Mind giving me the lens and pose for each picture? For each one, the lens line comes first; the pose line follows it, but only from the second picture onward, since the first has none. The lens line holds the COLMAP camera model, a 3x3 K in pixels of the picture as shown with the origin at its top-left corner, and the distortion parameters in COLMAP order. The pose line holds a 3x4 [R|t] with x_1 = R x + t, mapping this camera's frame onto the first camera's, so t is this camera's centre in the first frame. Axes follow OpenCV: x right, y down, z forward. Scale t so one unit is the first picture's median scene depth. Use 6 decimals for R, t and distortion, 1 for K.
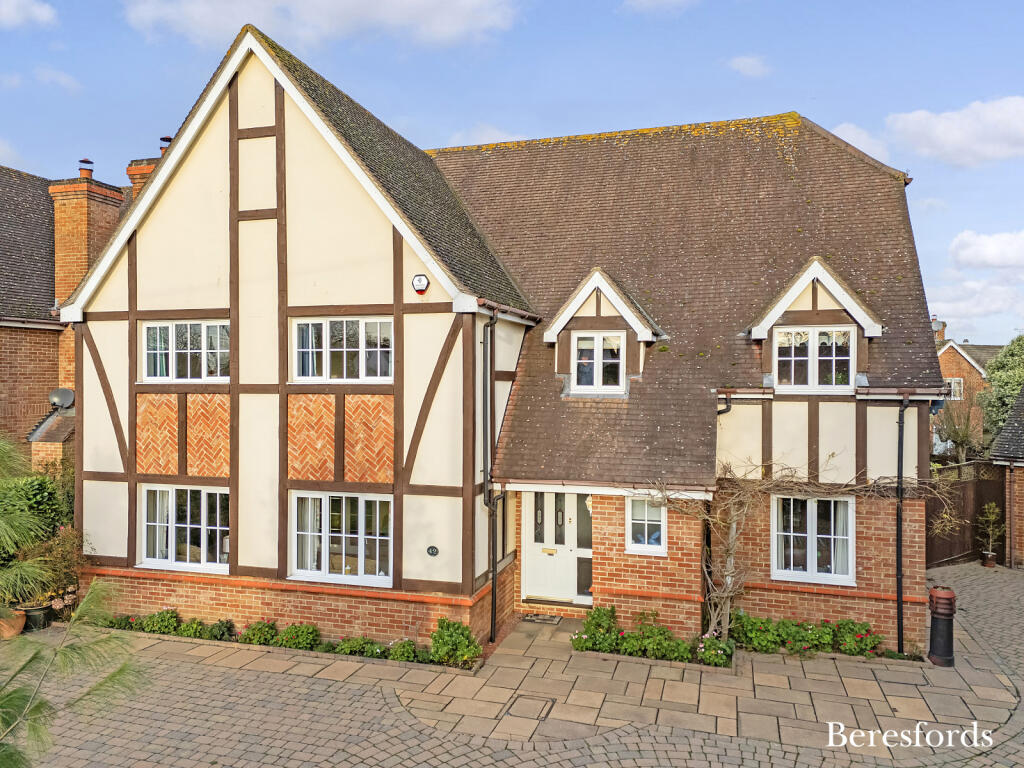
lens RADIAL K [[772.1, 0, 510.8], [0, 772.1, 369.0], [0, 0, 1]] dist [0.046263, -0.027231]
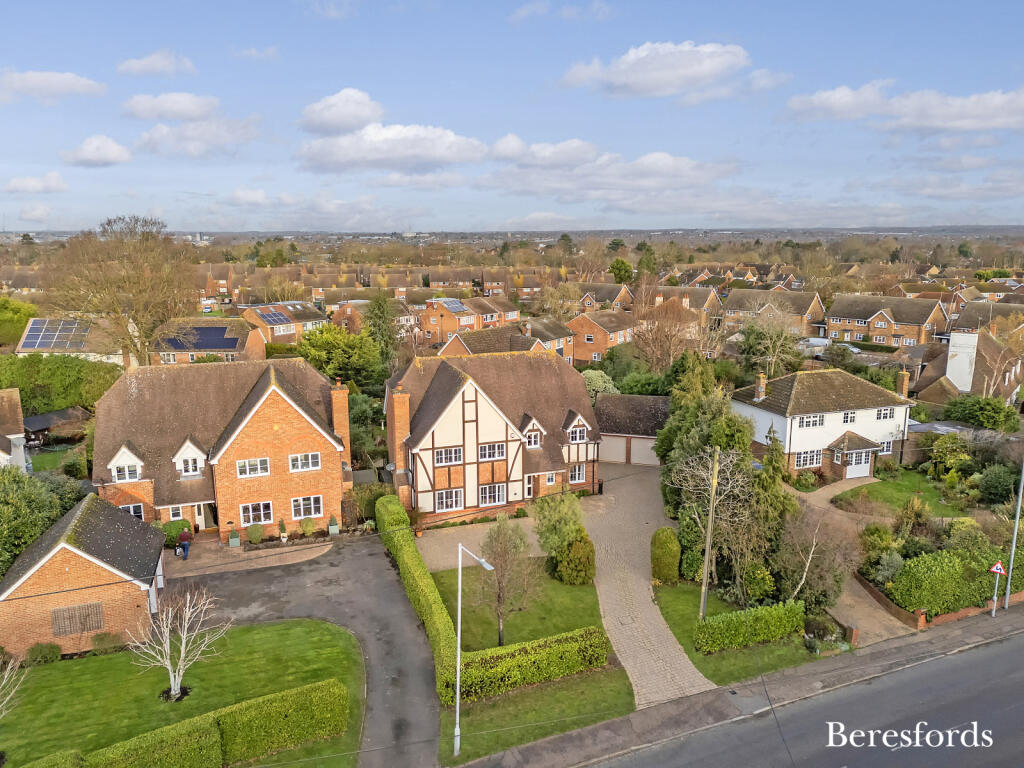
lens RADIAL K [[756.0, 0, 537.9], [0, 756.0, 379.2], [0, 0, 1]] dist [0.144263, -0.167923]
pose [[0.799043, -0.113488, 0.590466, -2.357718], [-0.004246, 0.980936, 0.194283, -1.187046], [-0.601258, -0.157748, 0.783329, -2.248747]]
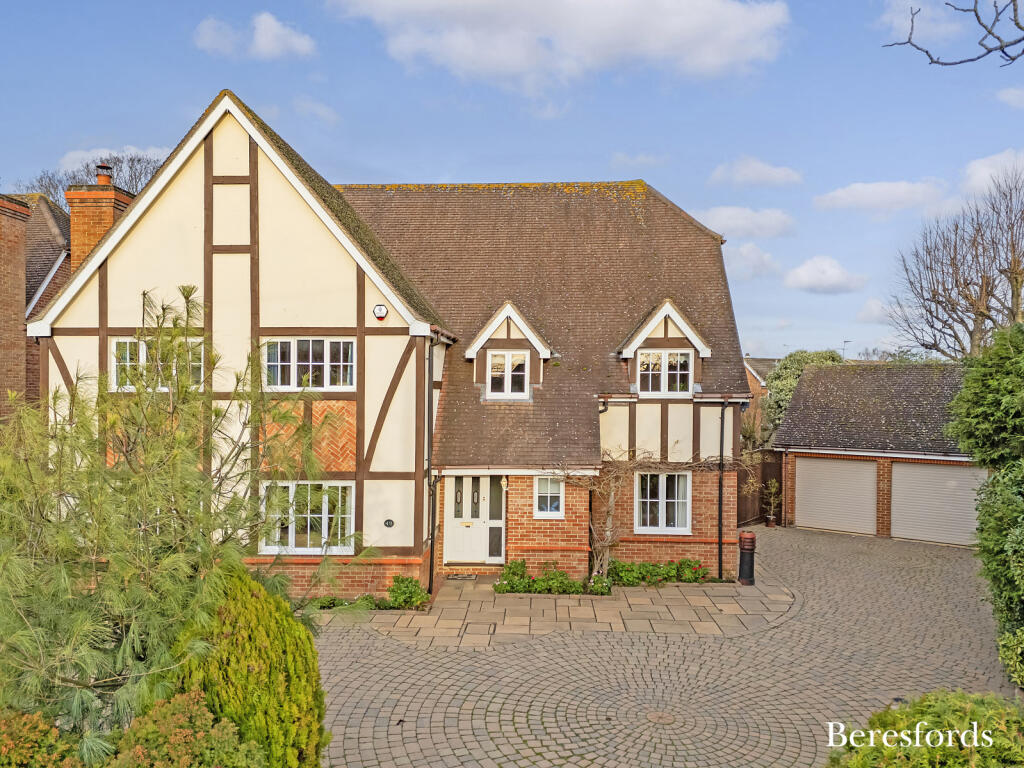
lens RADIAL K [[758.2, 0, 522.5], [0, 758.2, 388.5], [0, 0, 1]] dist [0.052394, -0.004307]
pose [[0.970350, -0.001630, 0.241697, -0.182960], [-0.002083, 0.999884, 0.015106, -0.004746], [-0.241694, -0.015162, 0.970234, -0.250566]]
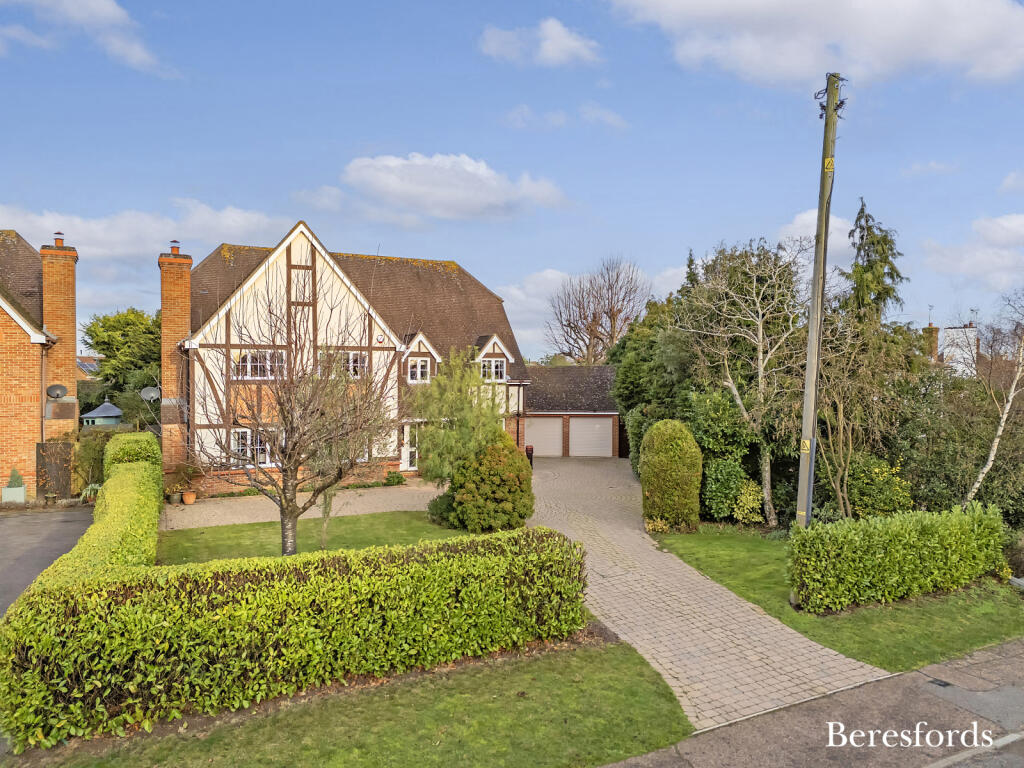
lens RADIAL K [[756.0, 0, 537.9], [0, 756.0, 379.2], [0, 0, 1]] dist [0.144263, -0.167923]
pose [[0.721748, -0.002652, 0.692151, -1.393355], [-0.003597, 0.999965, 0.007582, -0.000788], [-0.692147, -0.007962, 0.721713, -1.088655]]
